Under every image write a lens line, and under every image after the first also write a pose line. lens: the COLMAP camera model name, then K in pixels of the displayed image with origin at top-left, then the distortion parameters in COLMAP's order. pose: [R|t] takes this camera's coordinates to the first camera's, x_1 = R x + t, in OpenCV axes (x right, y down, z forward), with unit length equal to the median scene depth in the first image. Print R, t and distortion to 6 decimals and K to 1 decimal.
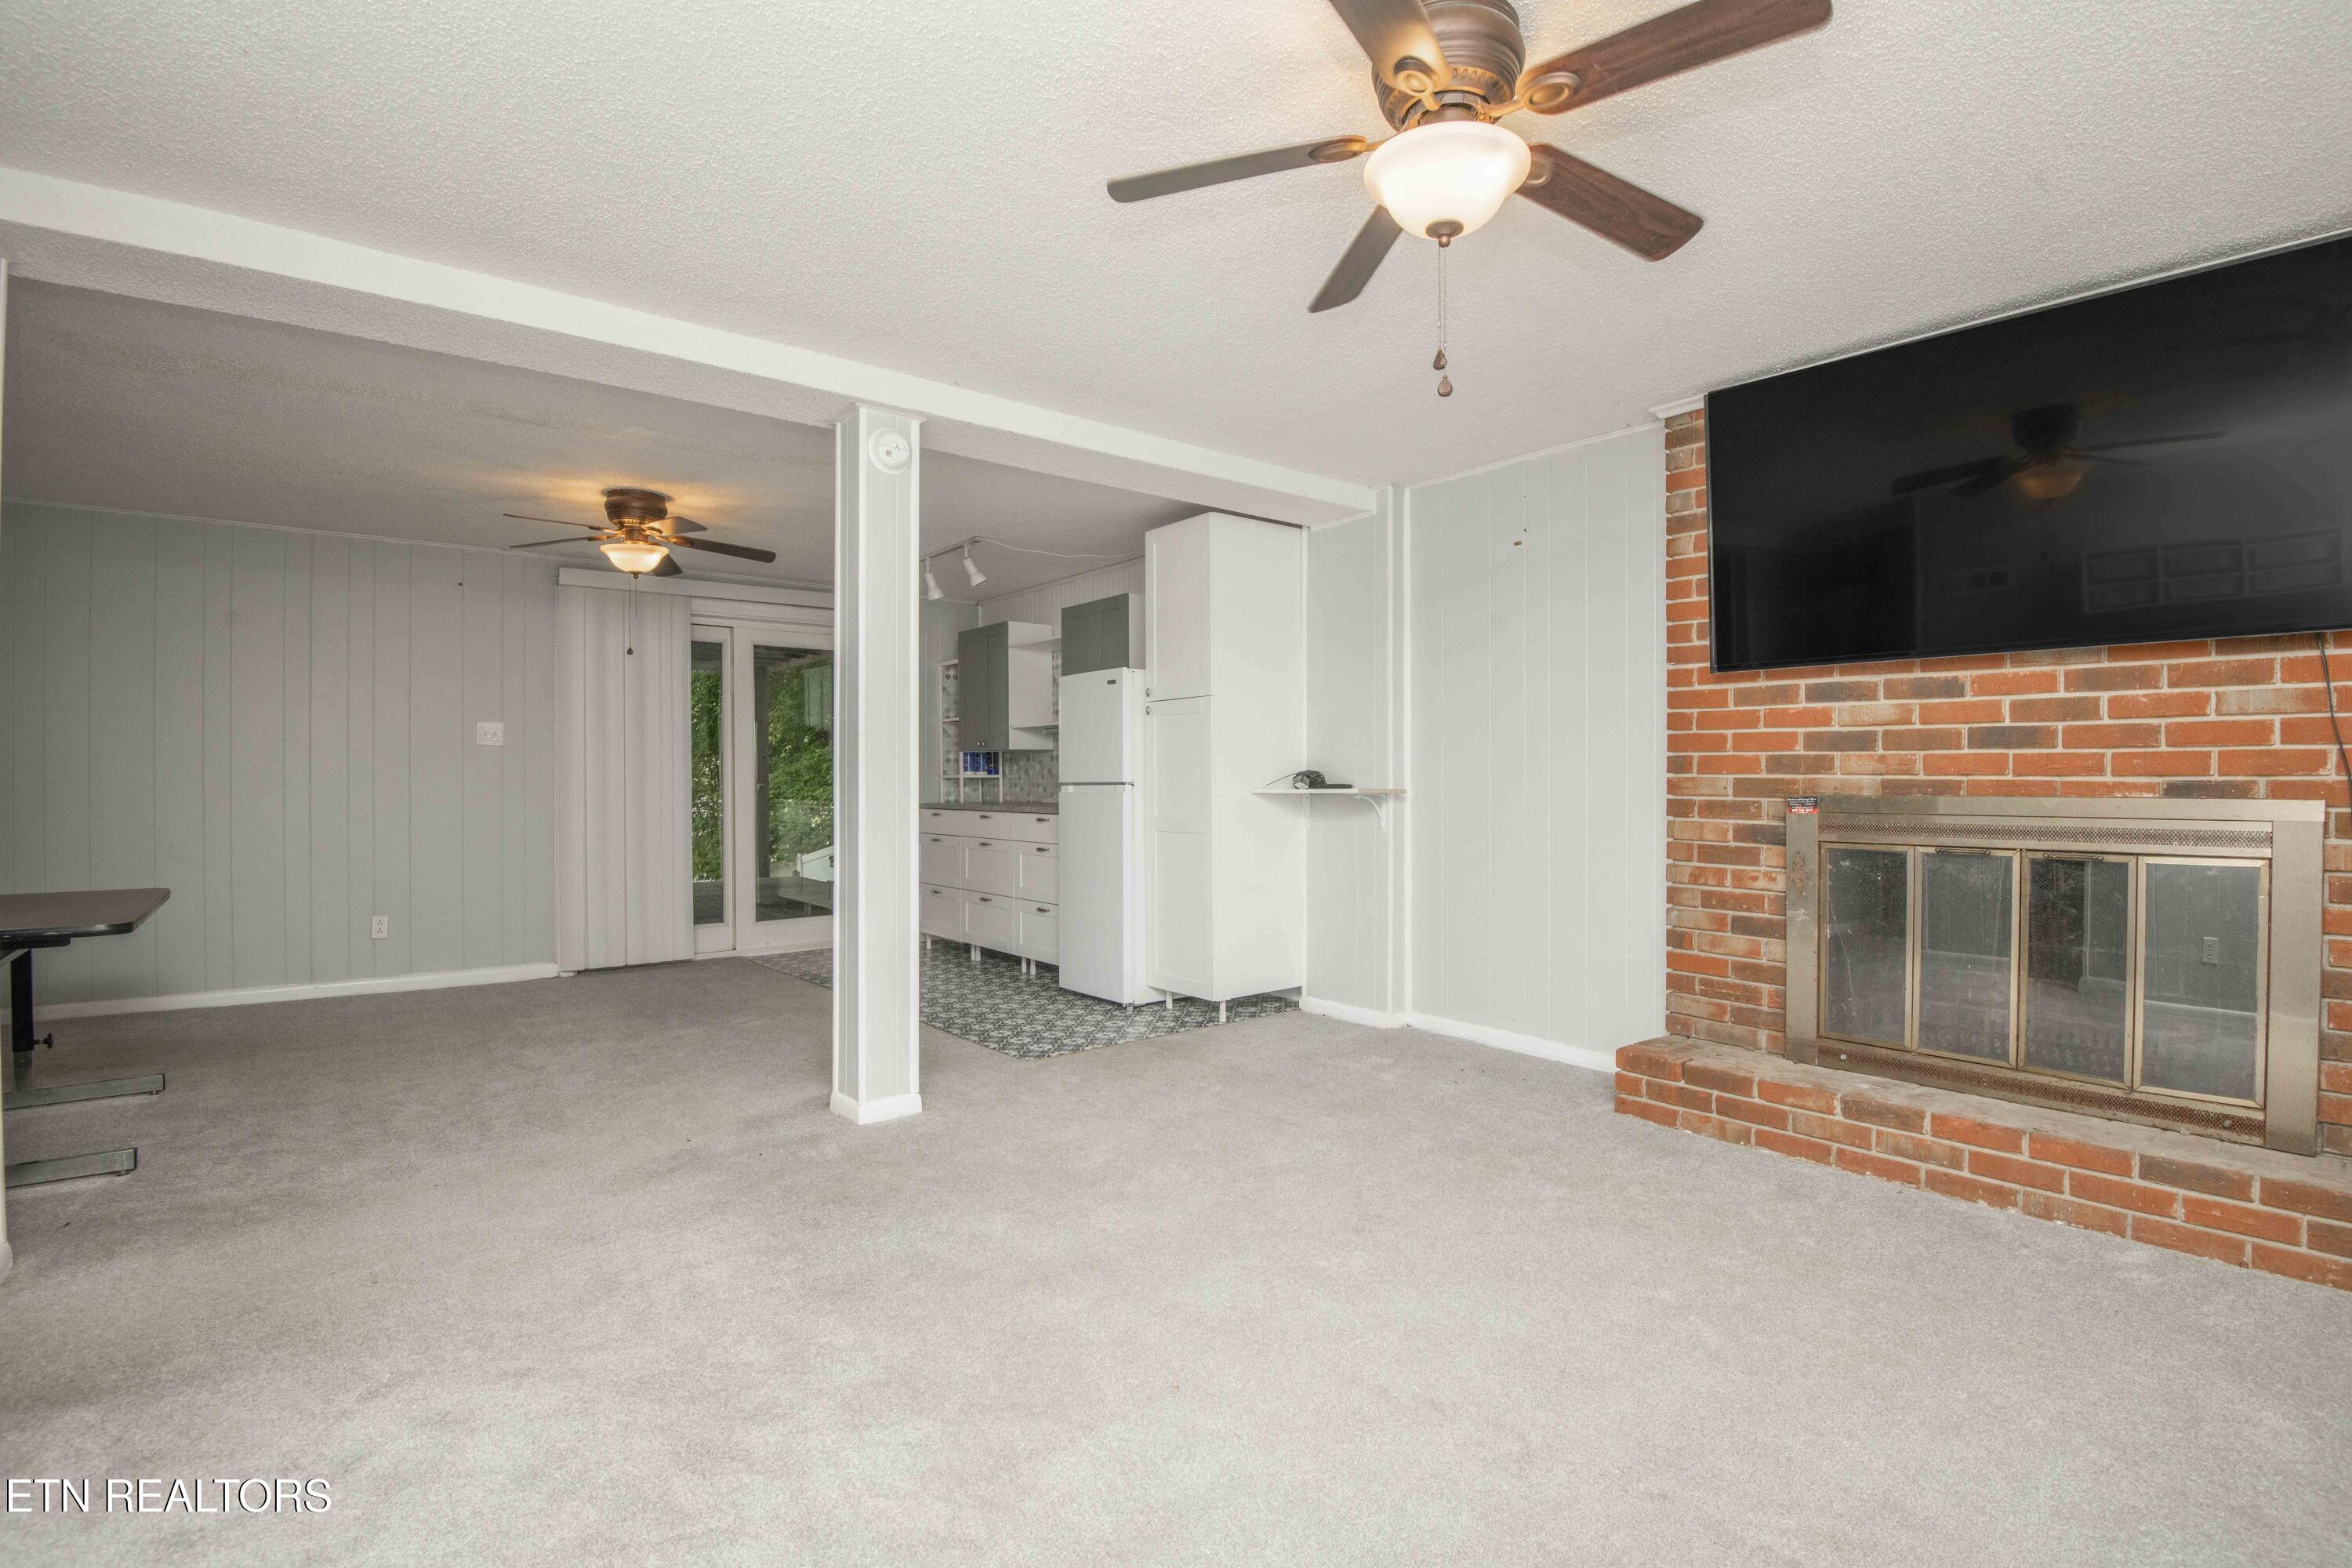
lens RADIAL K [[1091.3, 0, 1184.9], [0, 1091.3, 785.7], [0, 0, 1]] dist [-0.000891, -0.026240]
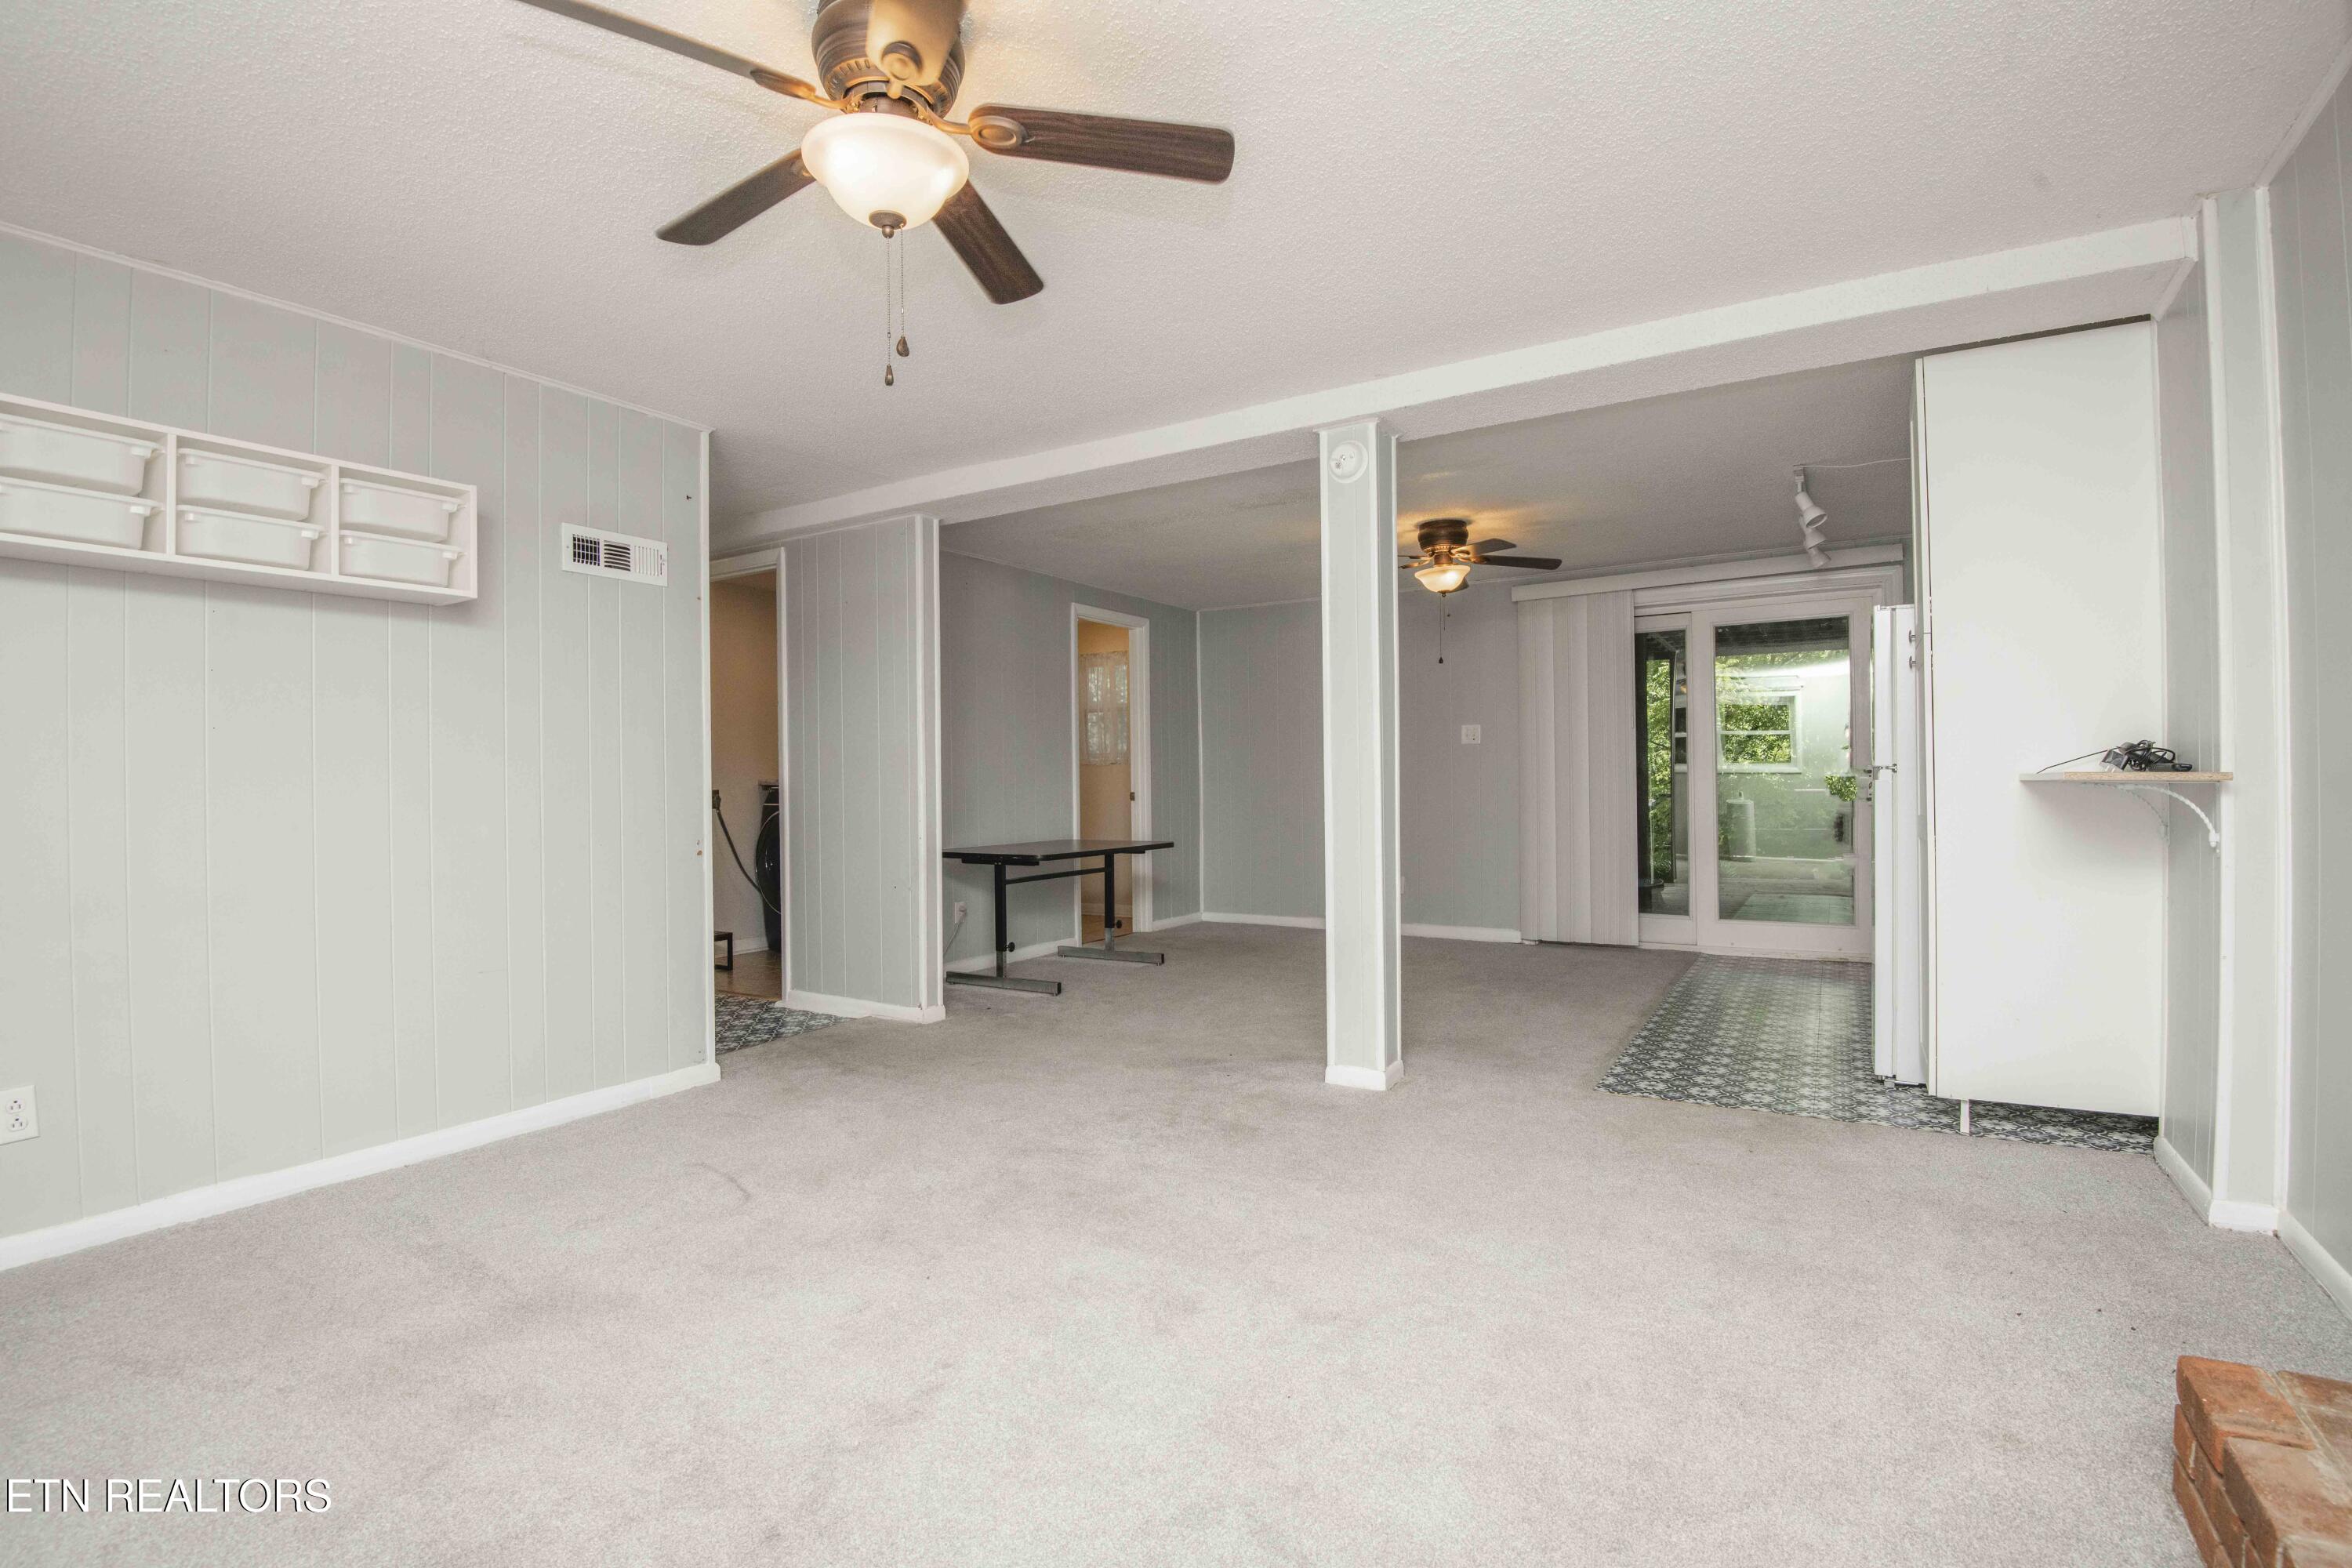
lens RADIAL K [[1091.3, 0, 1184.9], [0, 1091.3, 785.7], [0, 0, 1]] dist [-0.000891, -0.026240]
pose [[0.331299, 0.000708, -0.943526, 0.655372], [0.006709, 0.999973, 0.003107, 0.005844], [0.943502, -0.007360, 0.331285, 0.471587]]
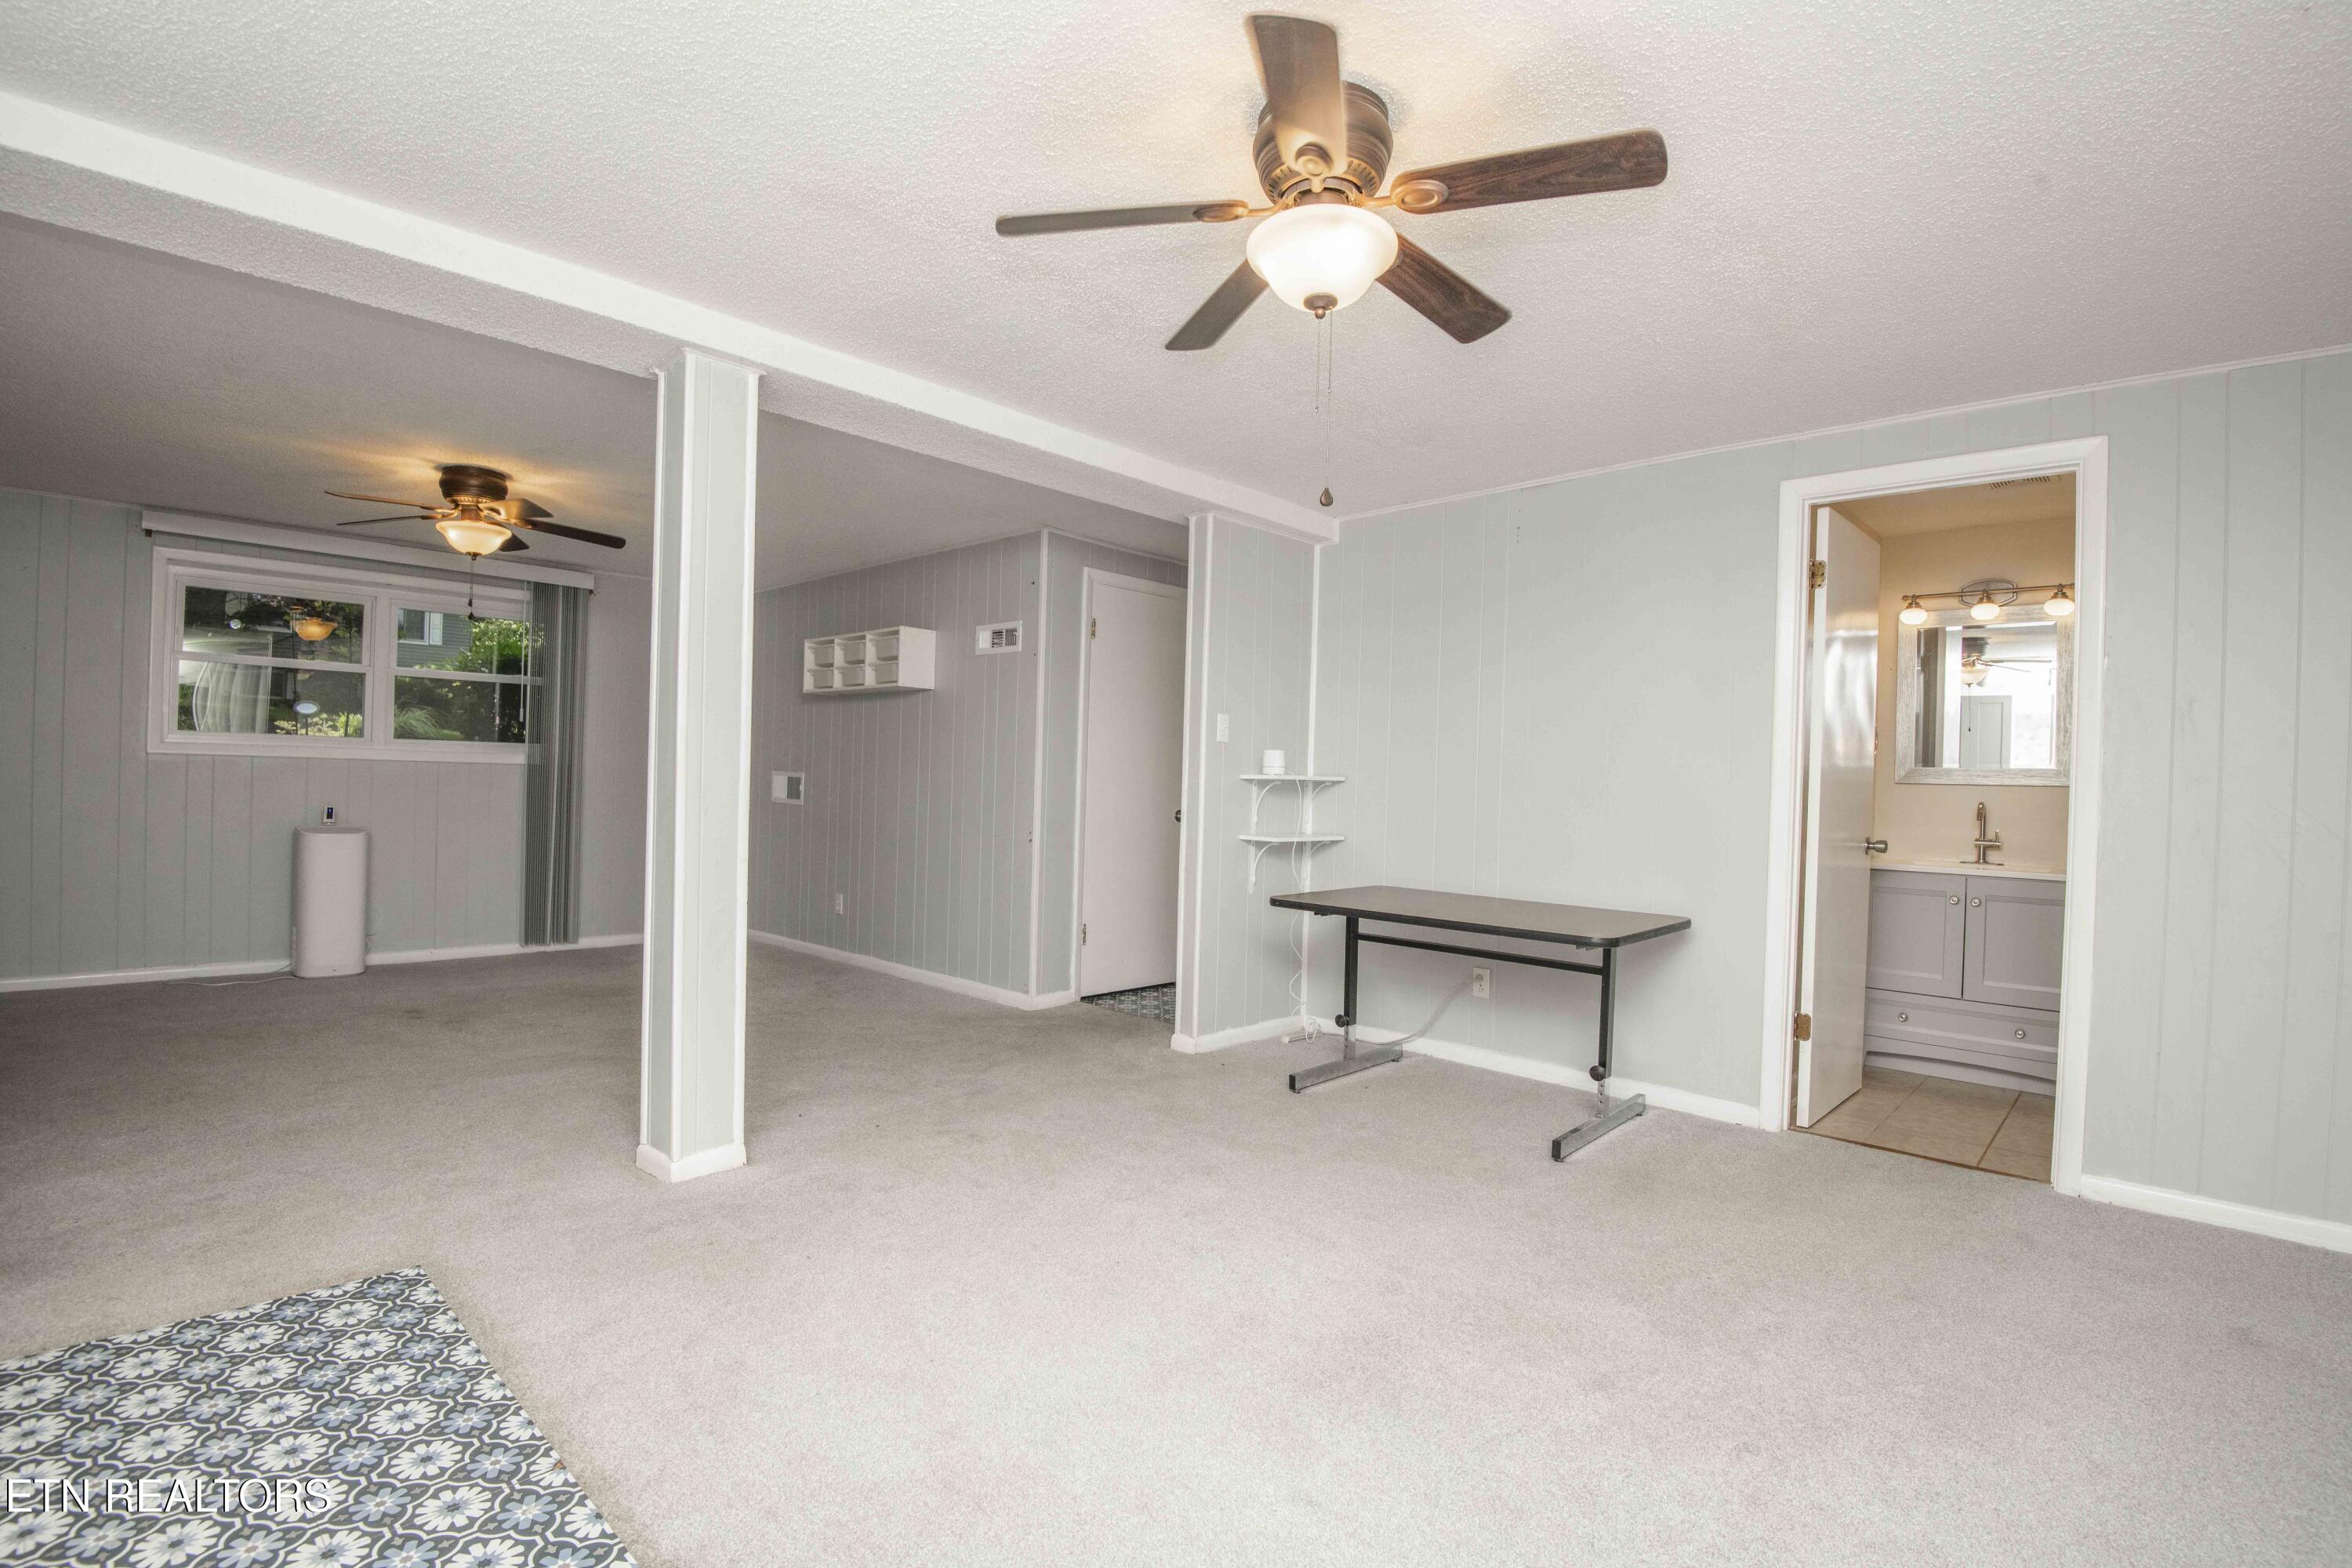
lens RADIAL K [[1097.5, 0, 1172.9], [0, 1097.5, 775.7], [0, 0, 1]] dist [-0.003884, -0.016550]
pose [[-0.994008, -0.026084, -0.106149, -0.550691], [-0.026487, 0.999646, 0.002388, -0.023536], [0.106049, 0.005186, -0.994347, 1.873044]]
